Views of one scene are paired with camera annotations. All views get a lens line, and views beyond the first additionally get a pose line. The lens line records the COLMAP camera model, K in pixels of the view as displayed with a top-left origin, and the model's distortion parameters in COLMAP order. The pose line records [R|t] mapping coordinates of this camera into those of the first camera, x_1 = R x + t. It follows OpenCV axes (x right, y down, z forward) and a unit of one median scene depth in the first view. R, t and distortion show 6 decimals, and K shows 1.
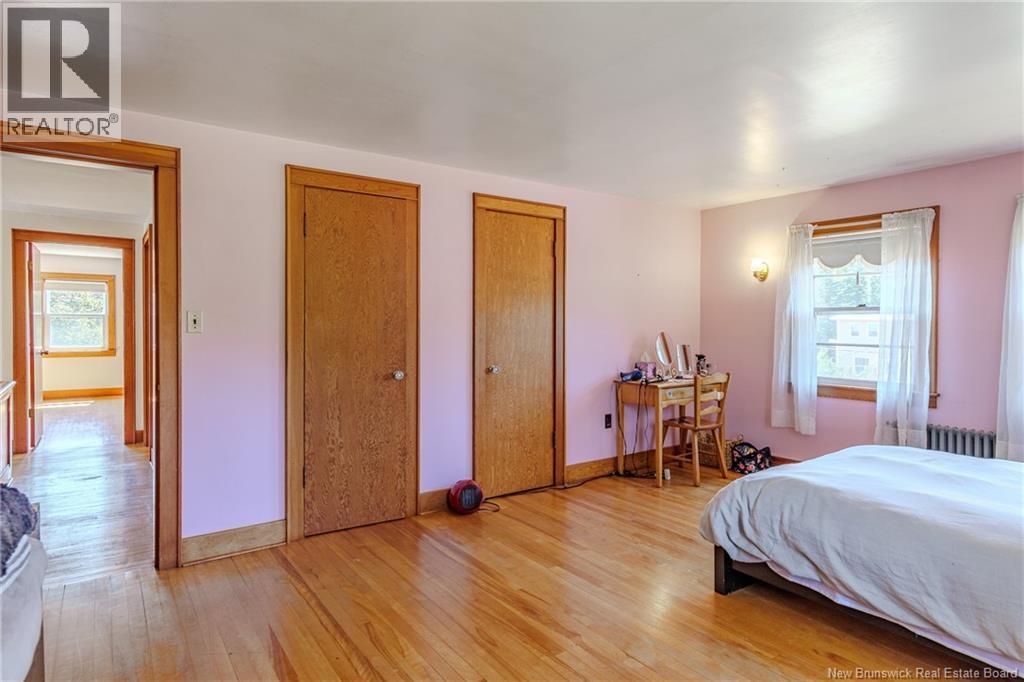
lens RADIAL K [[570.8, 0, 511.8], [0, 570.8, 336.2], [0, 0, 1]] dist [0.006734, 0.001467]
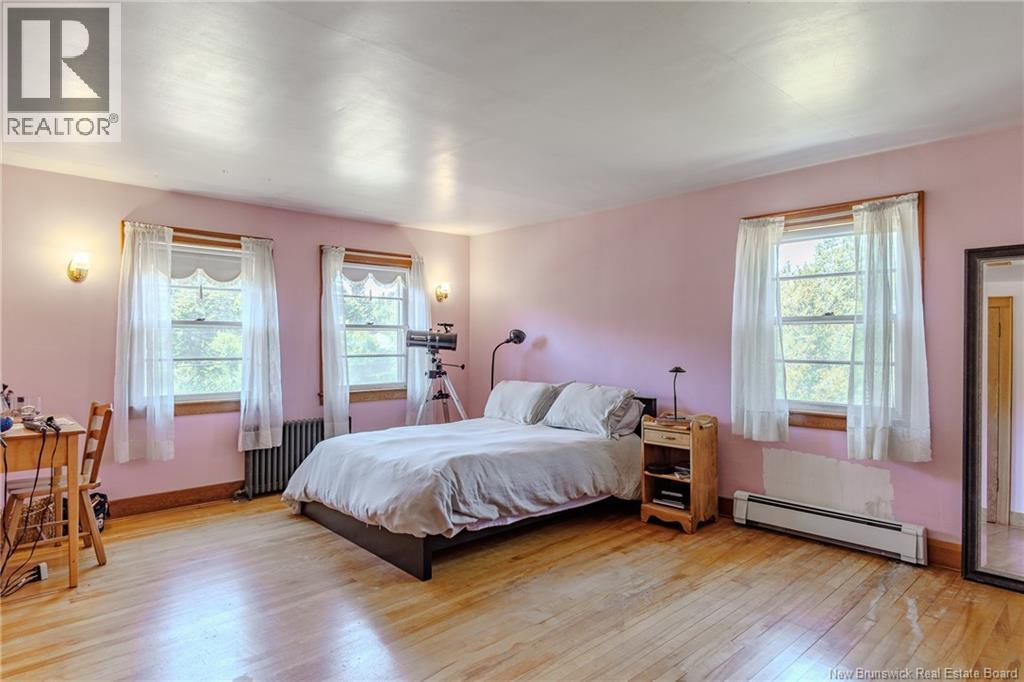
lens RADIAL K [[582.3, 0, 512.0], [0, 582.3, 341.0], [0, 0, 1]] dist [0.002538, -0.000103]
pose [[-0.125720, -0.004372, 0.992056, -0.508217], [0.020395, 0.999768, 0.006991, -0.012774], [-0.991856, 0.021111, -0.125602, 0.633623]]
